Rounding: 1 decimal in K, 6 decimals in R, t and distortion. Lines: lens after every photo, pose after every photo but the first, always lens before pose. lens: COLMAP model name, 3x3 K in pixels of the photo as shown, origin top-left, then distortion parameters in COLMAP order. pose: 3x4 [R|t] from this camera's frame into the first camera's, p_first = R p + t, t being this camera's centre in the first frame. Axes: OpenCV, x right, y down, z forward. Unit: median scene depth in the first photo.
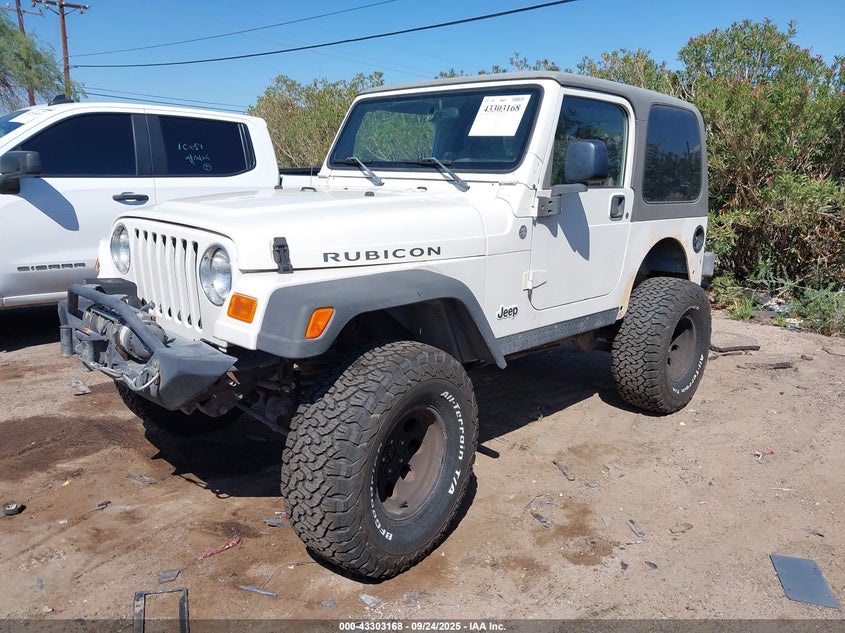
lens RADIAL K [[657.4, 0, 423.4], [0, 657.4, 307.7], [0, 0, 1]] dist [0.008468, -0.002848]
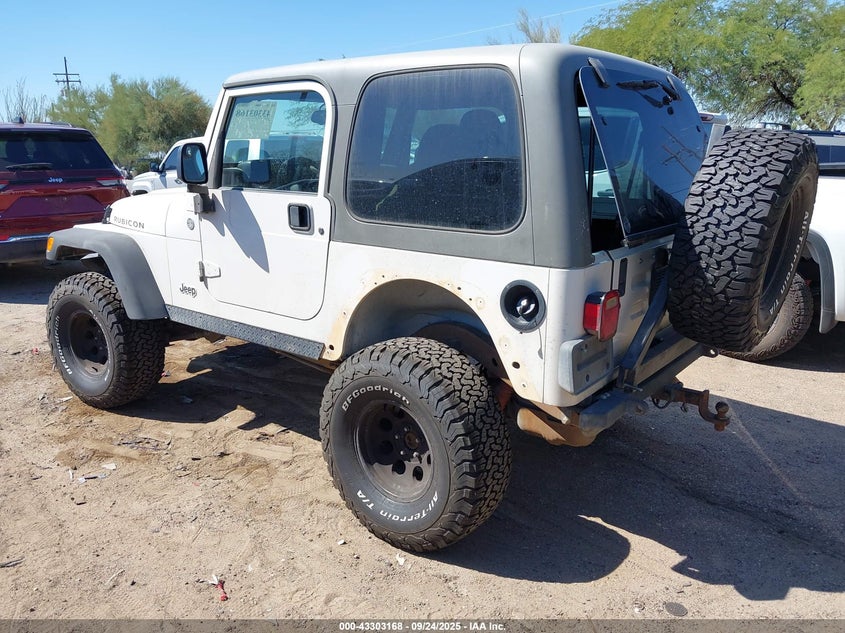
lens RADIAL K [[672.9, 0, 418.9], [0, 672.9, 318.3], [0, 0, 1]] dist [-0.017628, 0.002290]
pose [[0.113060, 0.230313, -0.966526, 1.308593], [-0.207039, 0.956871, 0.203794, -0.267032], [0.971778, 0.177068, 0.155868, 1.173636]]
